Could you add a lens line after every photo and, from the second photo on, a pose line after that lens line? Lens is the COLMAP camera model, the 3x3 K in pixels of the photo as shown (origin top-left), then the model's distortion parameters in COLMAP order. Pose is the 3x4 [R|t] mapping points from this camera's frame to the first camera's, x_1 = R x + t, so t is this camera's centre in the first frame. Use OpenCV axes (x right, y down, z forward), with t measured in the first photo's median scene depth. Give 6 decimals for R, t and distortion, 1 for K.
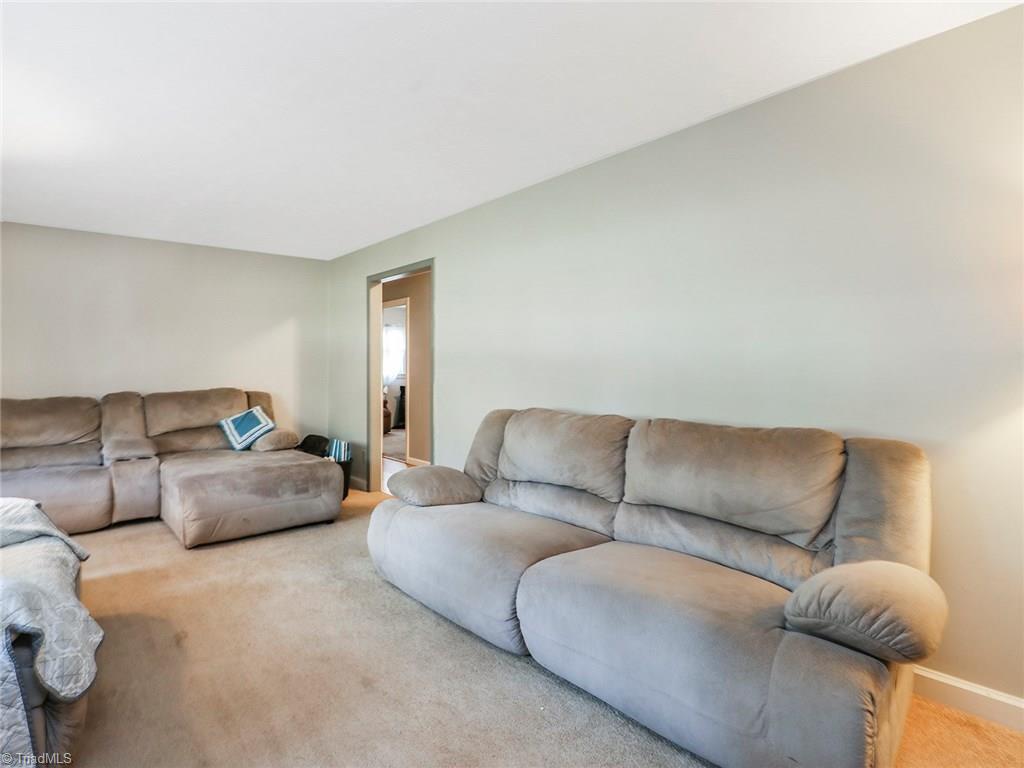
lens RADIAL K [[584.8, 0, 512.0], [0, 584.8, 384.0], [0, 0, 1]] dist [0.035139, -0.000026]
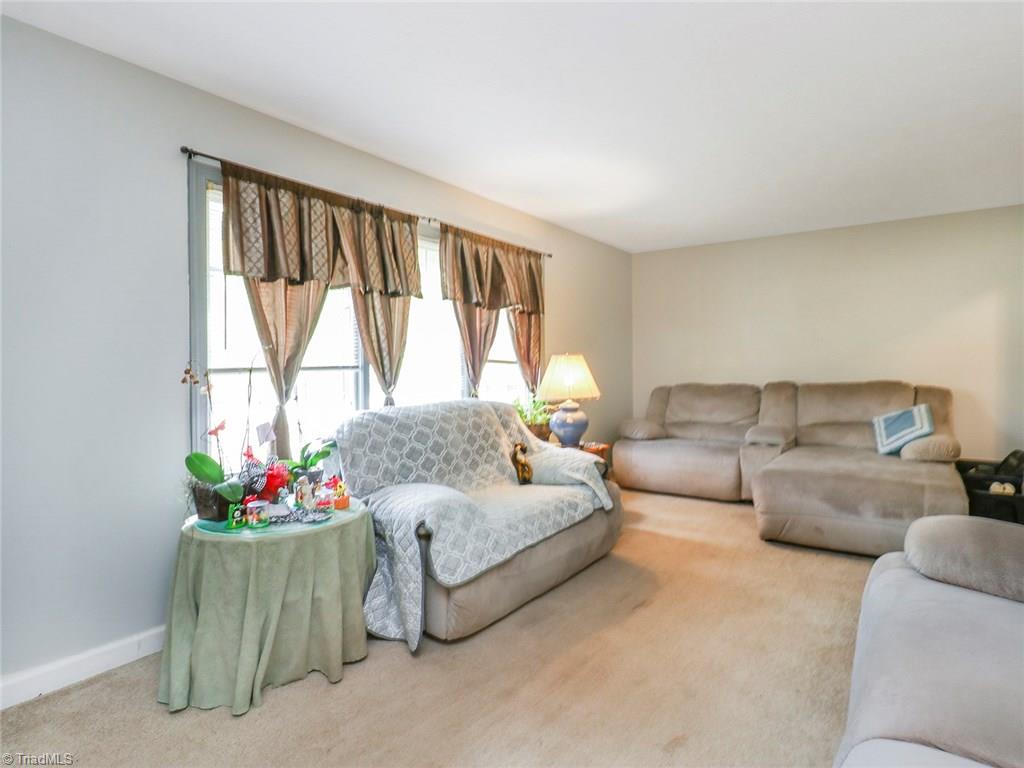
lens RADIAL K [[584.8, 0, 512.0], [0, 584.8, 384.0], [0, 0, 1]] dist [0.035139, -0.000026]
pose [[0.242171, 0.039722, -0.969420, 0.240825], [-0.018867, 0.999165, 0.036227, -0.010339], [0.970050, 0.009517, 0.242719, 0.273515]]
